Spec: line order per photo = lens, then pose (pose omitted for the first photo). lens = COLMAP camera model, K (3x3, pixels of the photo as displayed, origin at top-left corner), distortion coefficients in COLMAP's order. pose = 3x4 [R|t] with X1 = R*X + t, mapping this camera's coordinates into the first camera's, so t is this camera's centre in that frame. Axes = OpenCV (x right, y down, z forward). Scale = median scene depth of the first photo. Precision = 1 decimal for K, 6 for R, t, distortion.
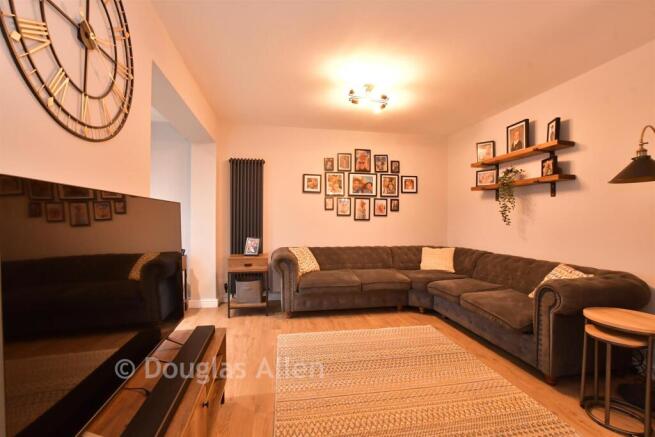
lens RADIAL K [[296.8, 0, 327.0], [0, 296.8, 215.9], [0, 0, 1]] dist [-0.016351, 0.000164]
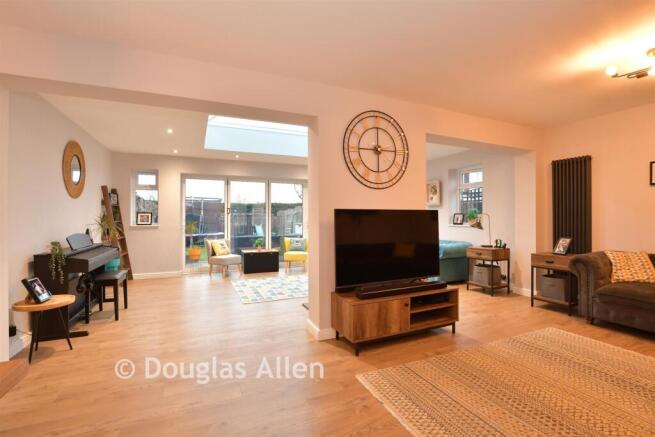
lens RADIAL K [[296.8, 0, 327.0], [0, 296.8, 215.9], [0, 0, 1]] dist [-0.016351, 0.000164]
pose [[0.237153, -0.013257, -0.971382, 0.590934], [0.013448, 0.999856, -0.010362, -0.000208], [0.971379, -0.010606, 0.237297, -0.031575]]
